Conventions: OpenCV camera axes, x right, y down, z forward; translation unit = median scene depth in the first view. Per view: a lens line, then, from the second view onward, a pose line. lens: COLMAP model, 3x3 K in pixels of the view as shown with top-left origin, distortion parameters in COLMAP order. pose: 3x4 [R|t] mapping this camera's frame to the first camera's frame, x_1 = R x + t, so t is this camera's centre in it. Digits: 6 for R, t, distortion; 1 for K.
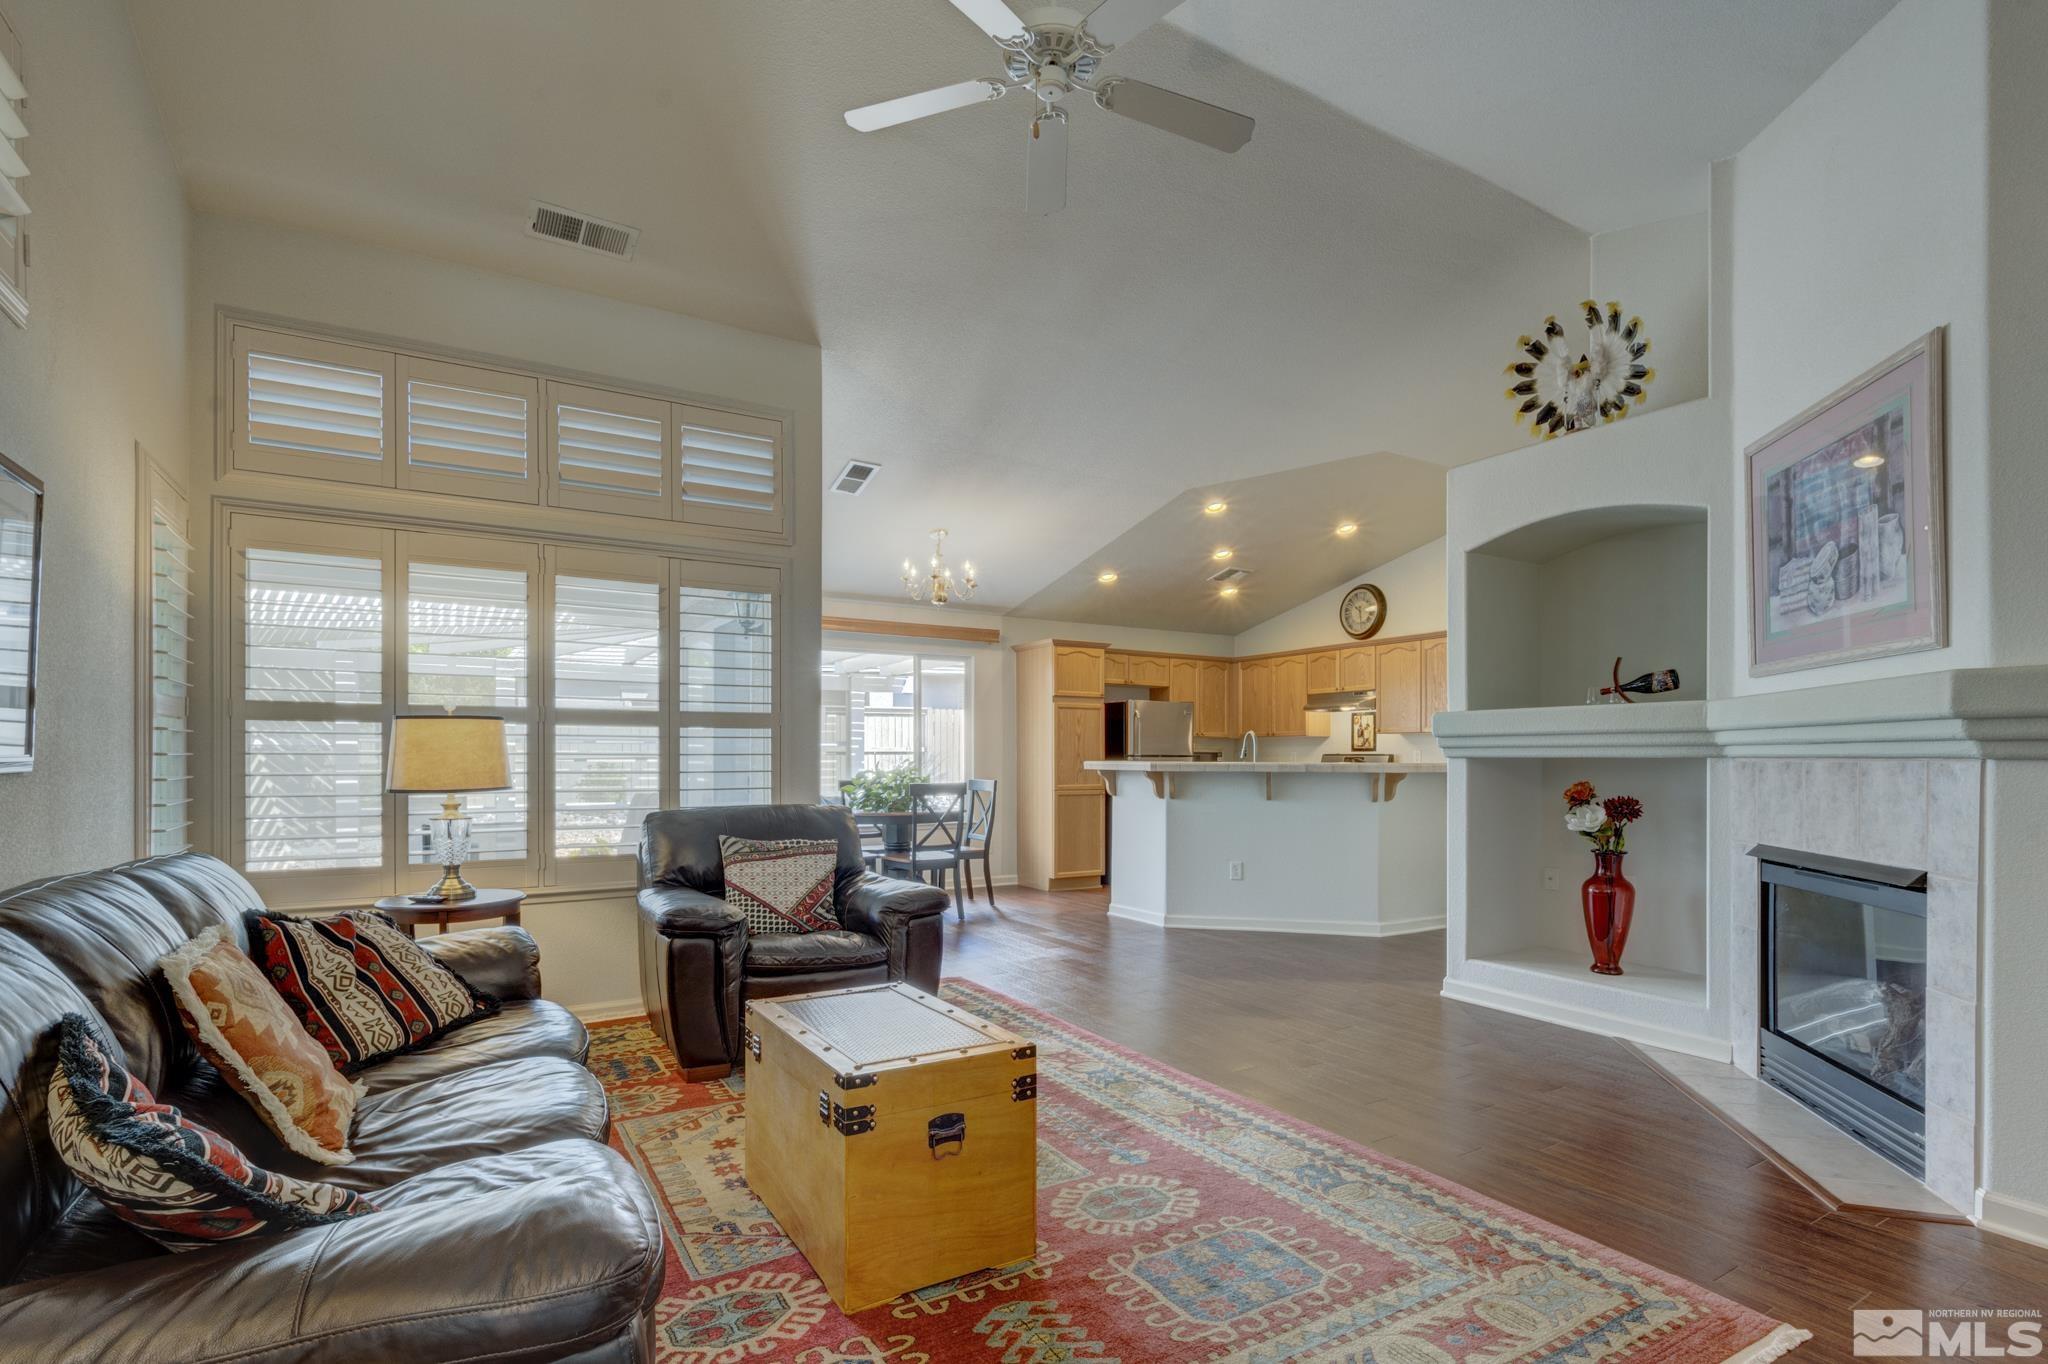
lens RADIAL K [[976.2, 0, 1028.2], [0, 976.2, 765.5], [0, 0, 1]] dist [-0.000745, -0.000426]
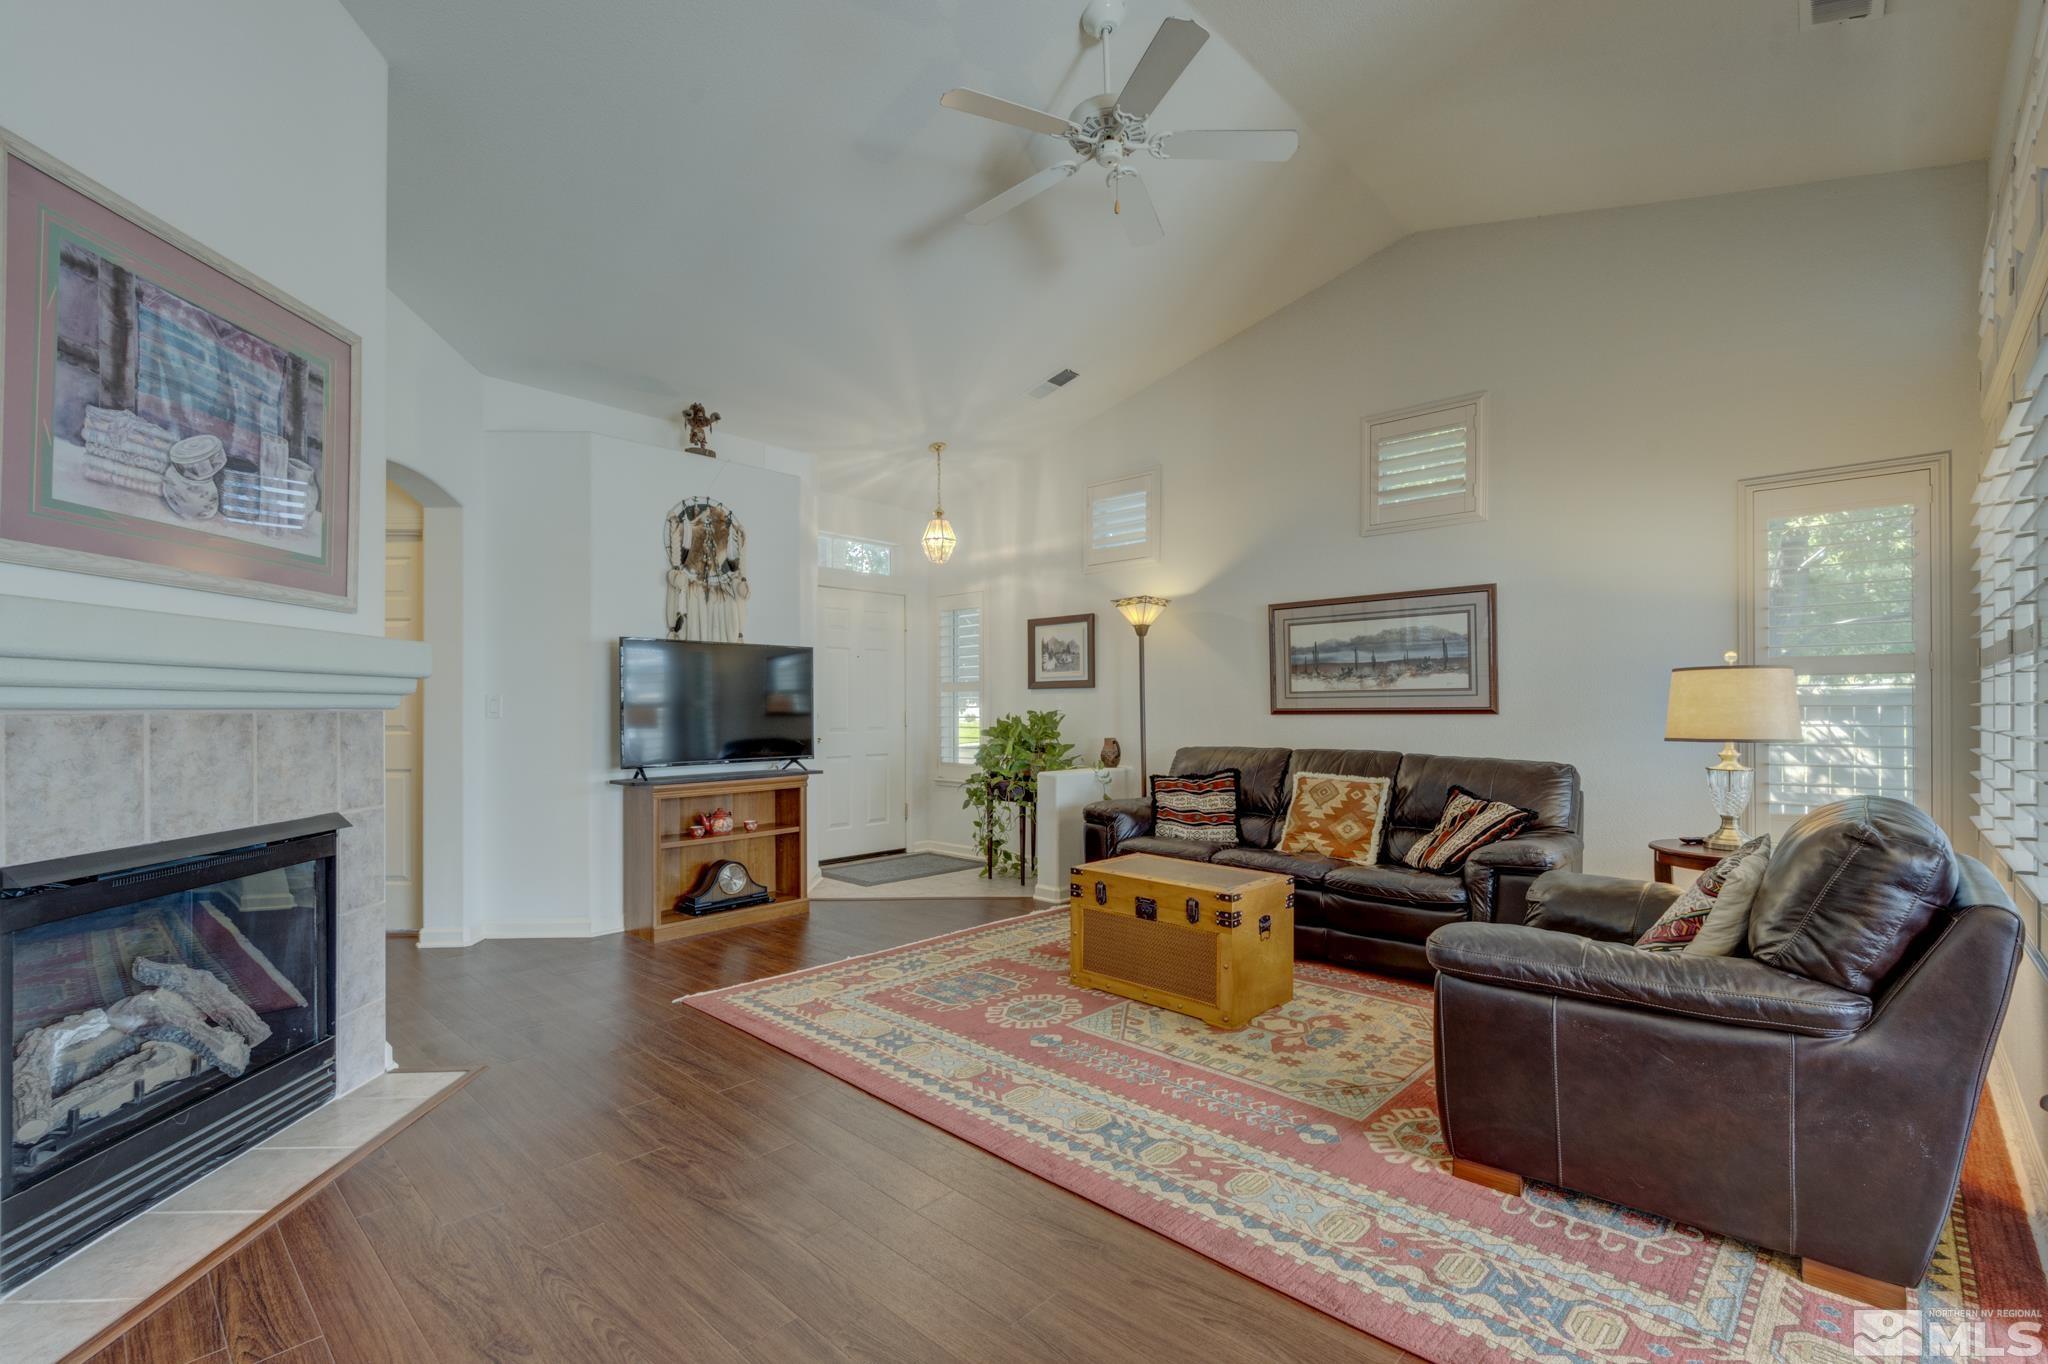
lens RADIAL K [[929.6, 0, 1027.7], [0, 929.6, 704.0], [0, 0, 1]] dist [0.000413, -0.000111]
pose [[-0.968473, -0.000061, -0.249118, 0.176621], [-0.000784, 0.999996, 0.002802, -0.007000], [0.249117, 0.002909, -0.968469, 0.906239]]
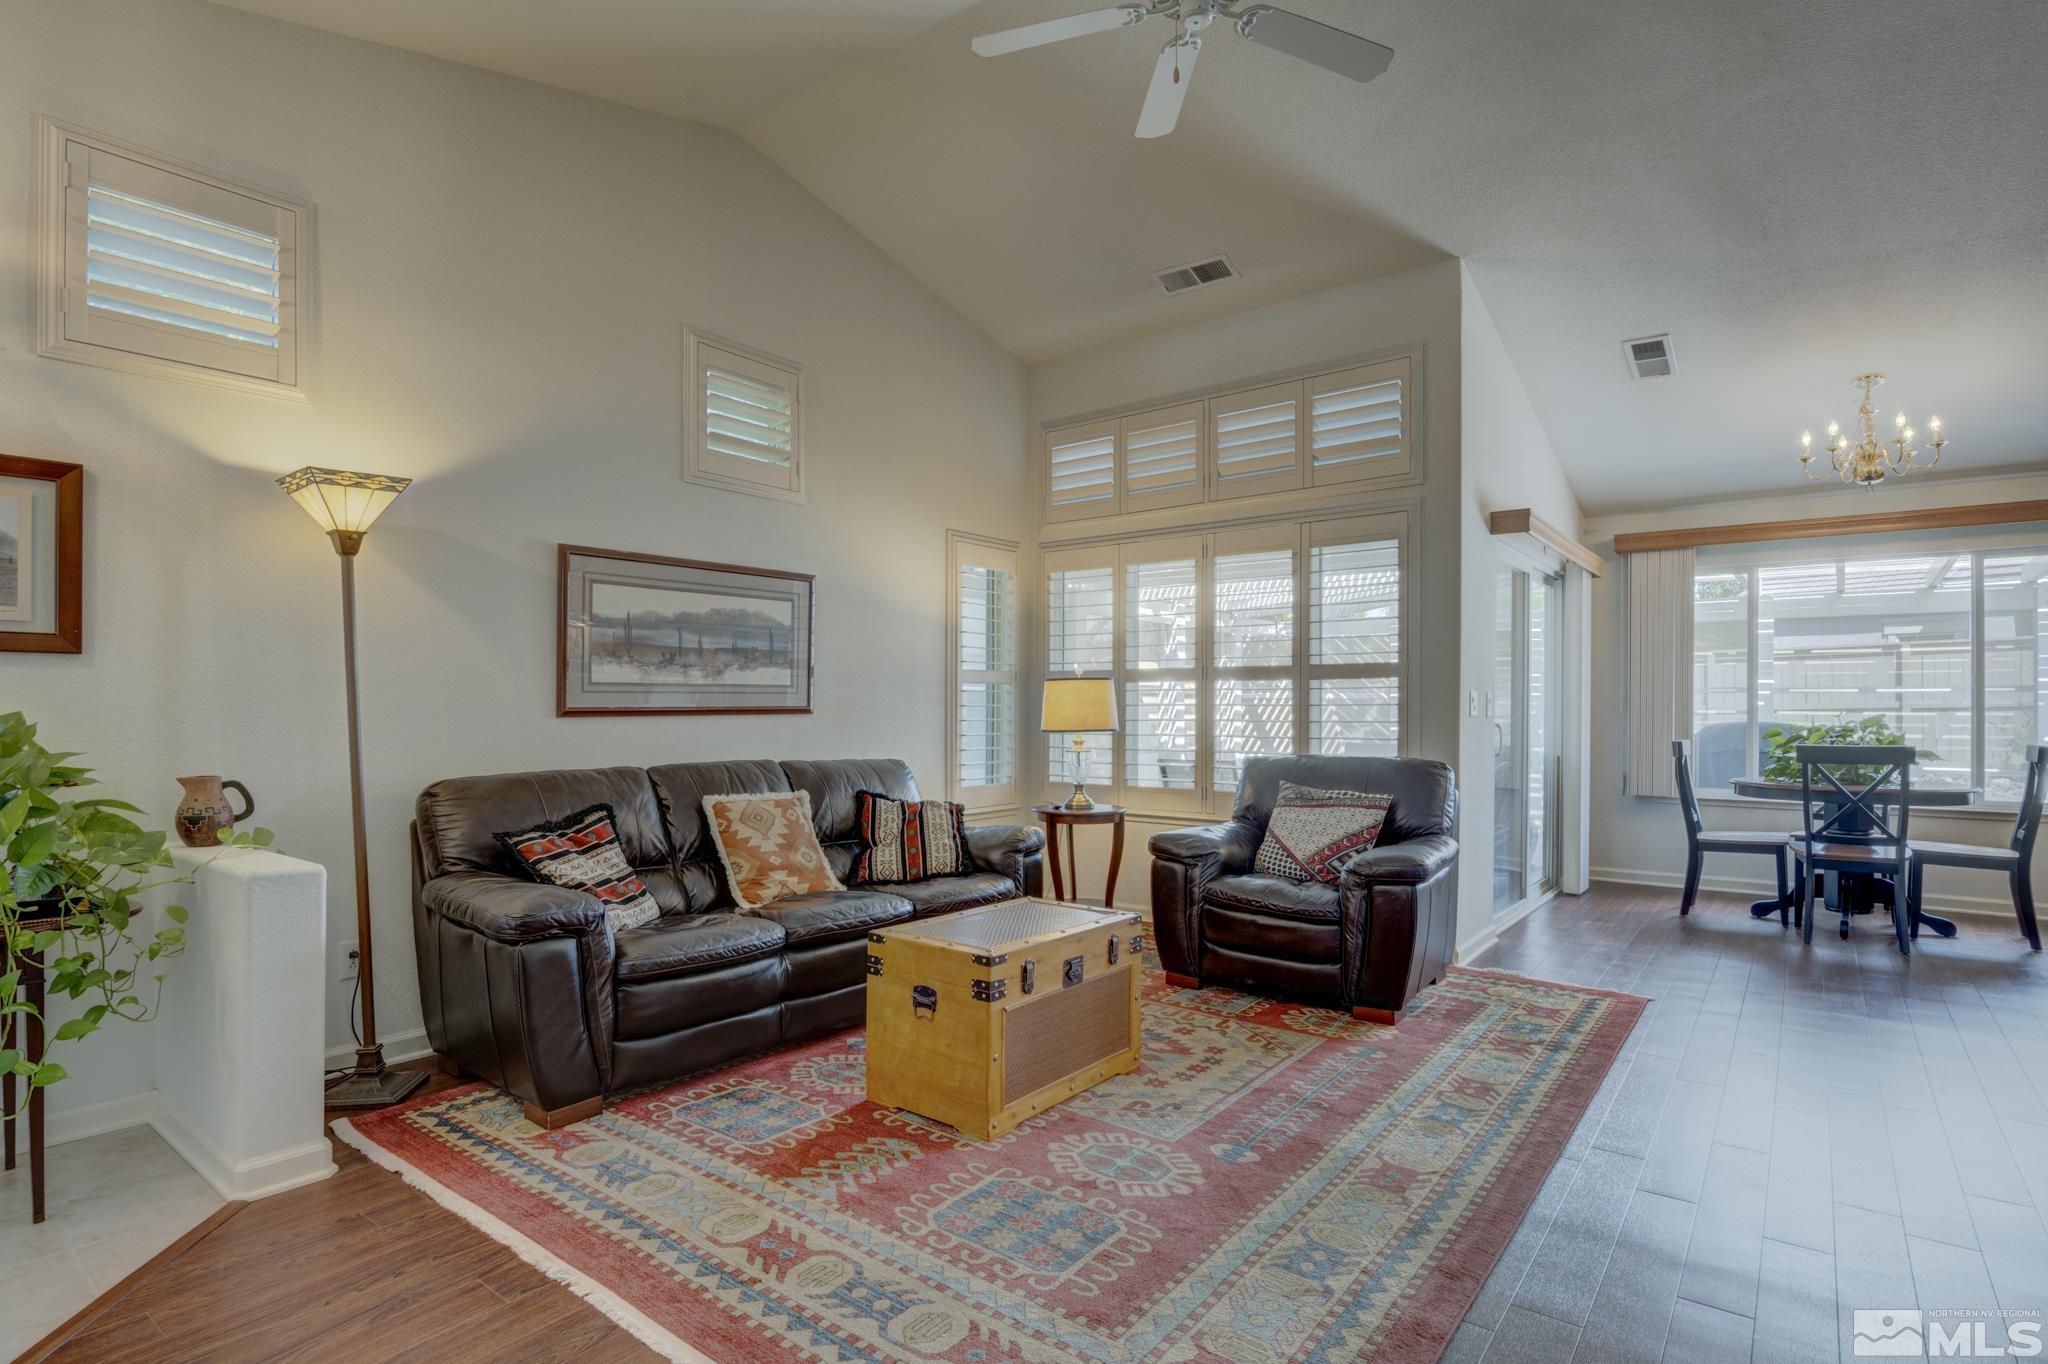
lens RADIAL K [[1031.2, 0, 1027.4], [0, 1031.2, 712.6], [0, 0, 1]] dist [-0.002218, -0.000256]
pose [[0.357758, 0.005467, -0.933798, 0.396030], [-0.009426, 0.999953, 0.002242, -0.001816], [0.933767, 0.008000, 0.357793, 0.206418]]
